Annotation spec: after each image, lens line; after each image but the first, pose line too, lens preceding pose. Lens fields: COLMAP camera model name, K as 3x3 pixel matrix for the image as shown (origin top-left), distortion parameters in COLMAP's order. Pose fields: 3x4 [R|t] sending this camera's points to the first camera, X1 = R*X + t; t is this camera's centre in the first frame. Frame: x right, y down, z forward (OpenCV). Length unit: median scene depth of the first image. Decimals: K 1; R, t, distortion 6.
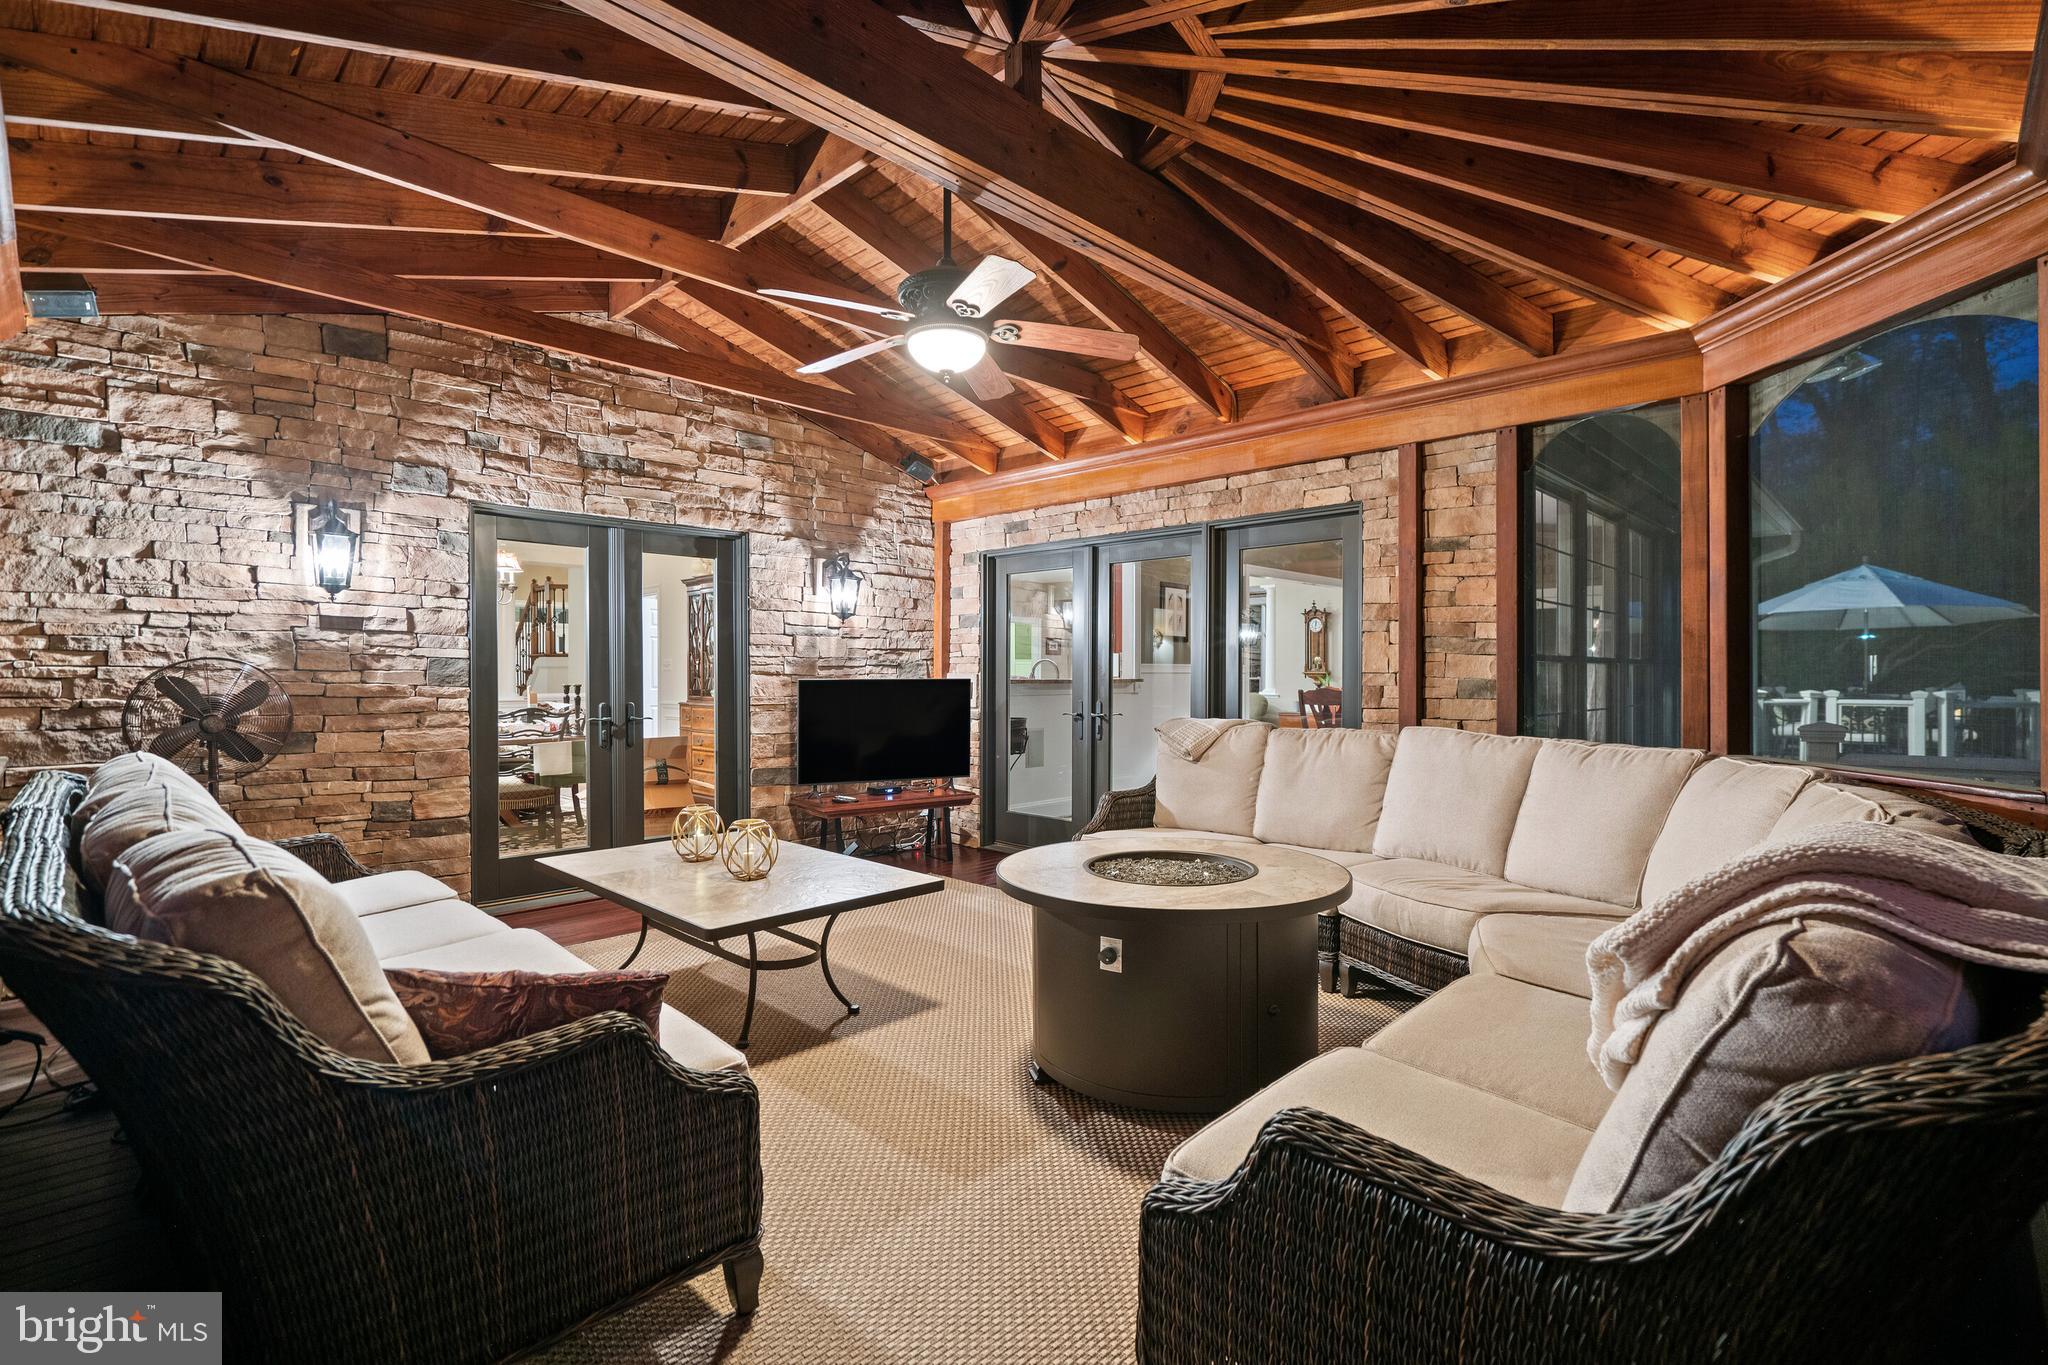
lens RADIAL K [[939.6, 0, 1023.2], [0, 939.6, 673.9], [0, 0, 1]] dist [0.000499, 0.000016]
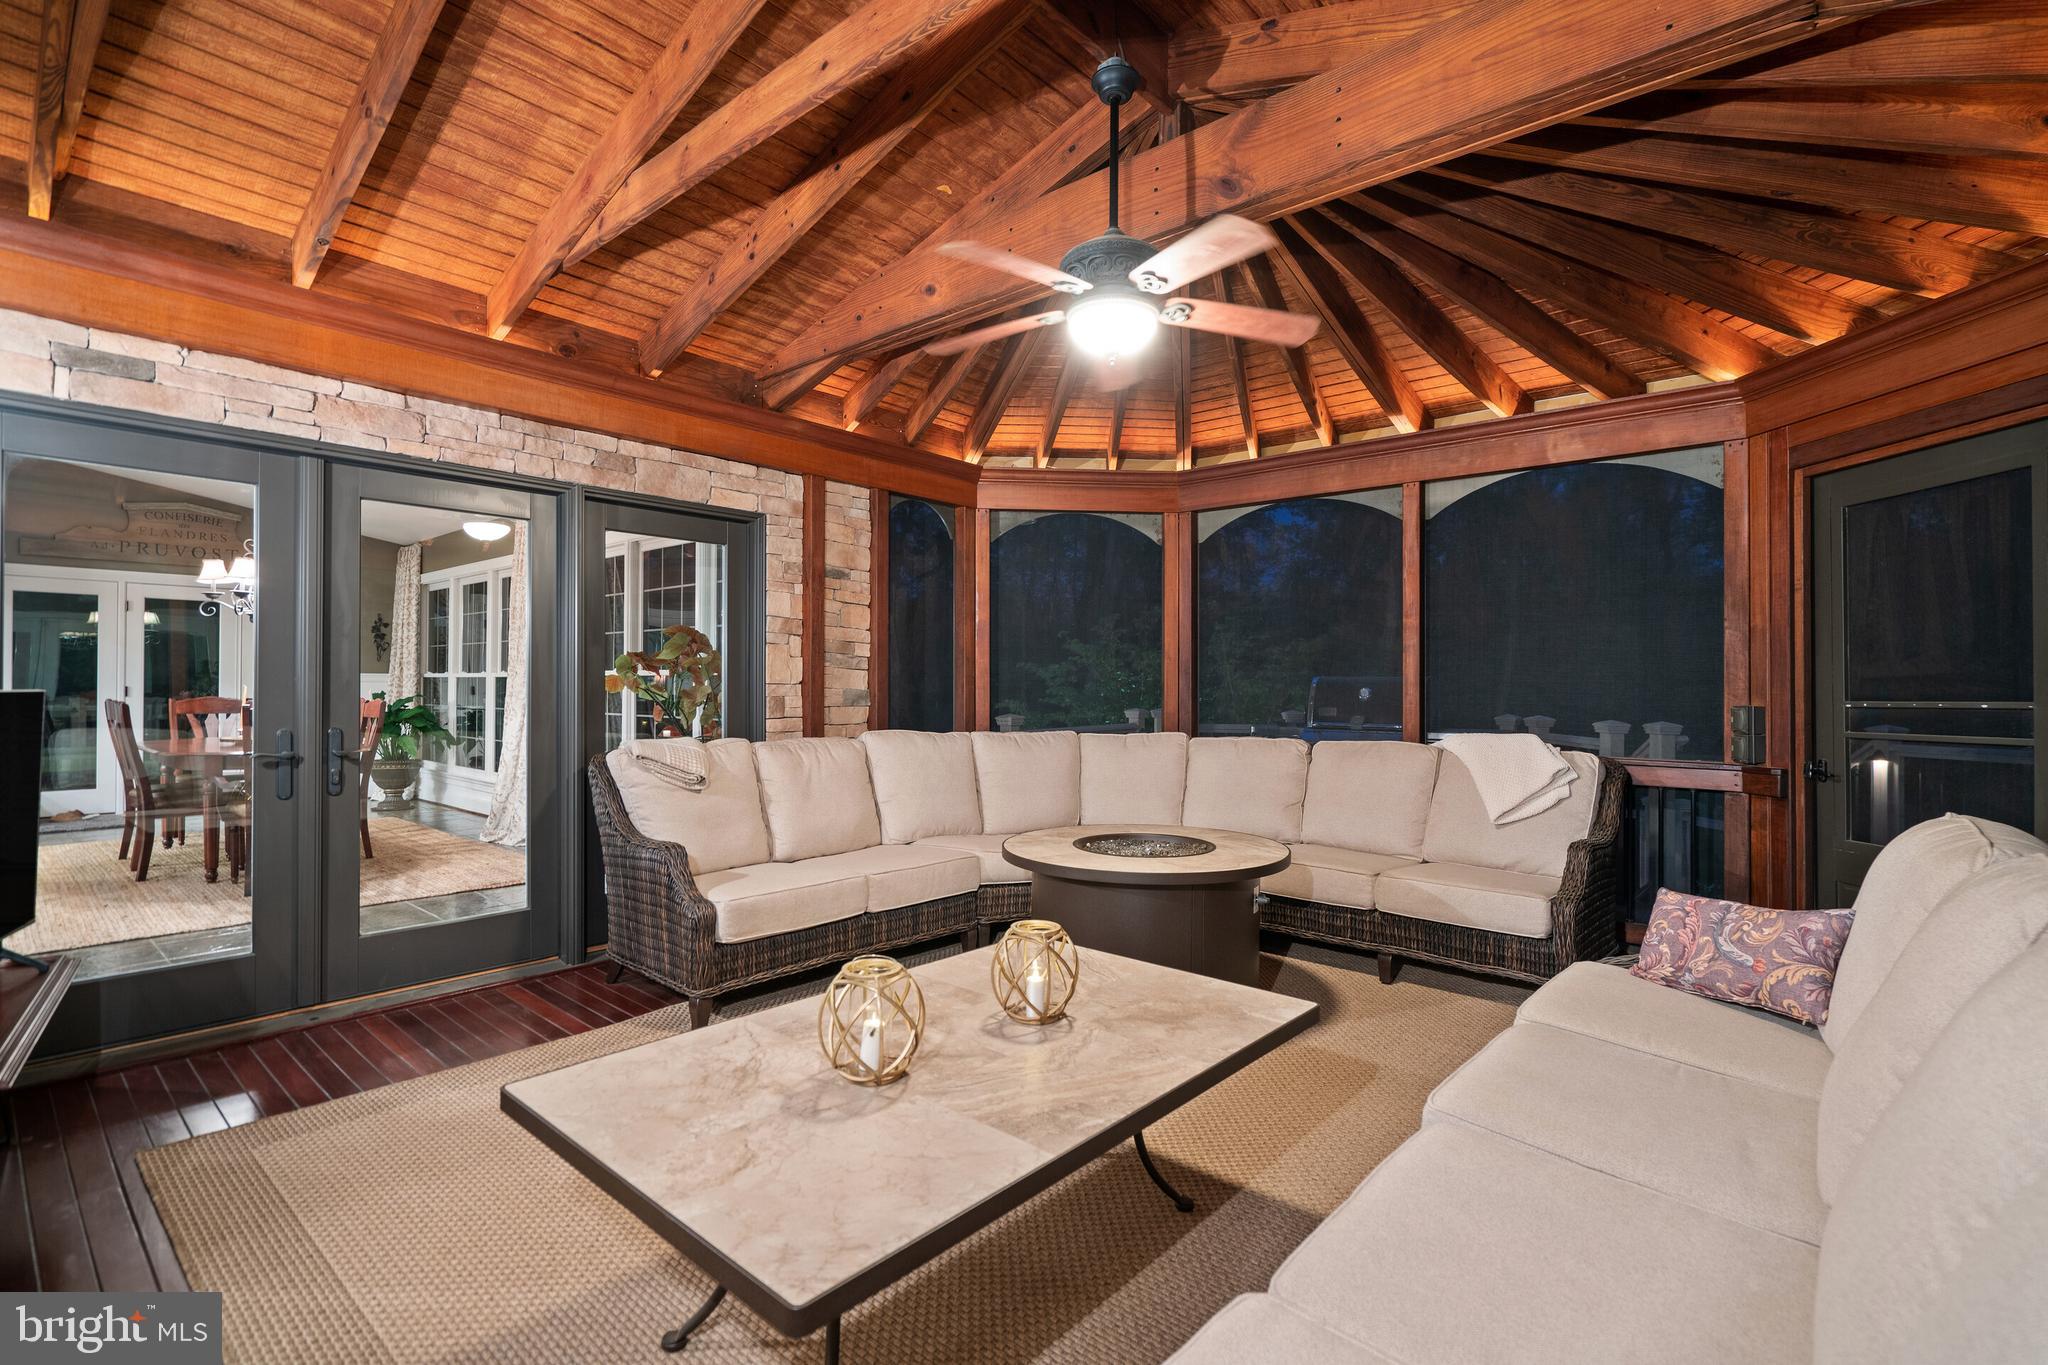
lens RADIAL K [[939.6, 0, 1024.1], [0, 939.6, 683.4], [0, 0, 1]] dist [0.000499, 0.000016]
pose [[-0.057179, 0.008237, 0.998330, -0.708341], [0.004016, 0.999960, -0.008020, 0.008067], [-0.998356, 0.003551, -0.057210, 0.831110]]
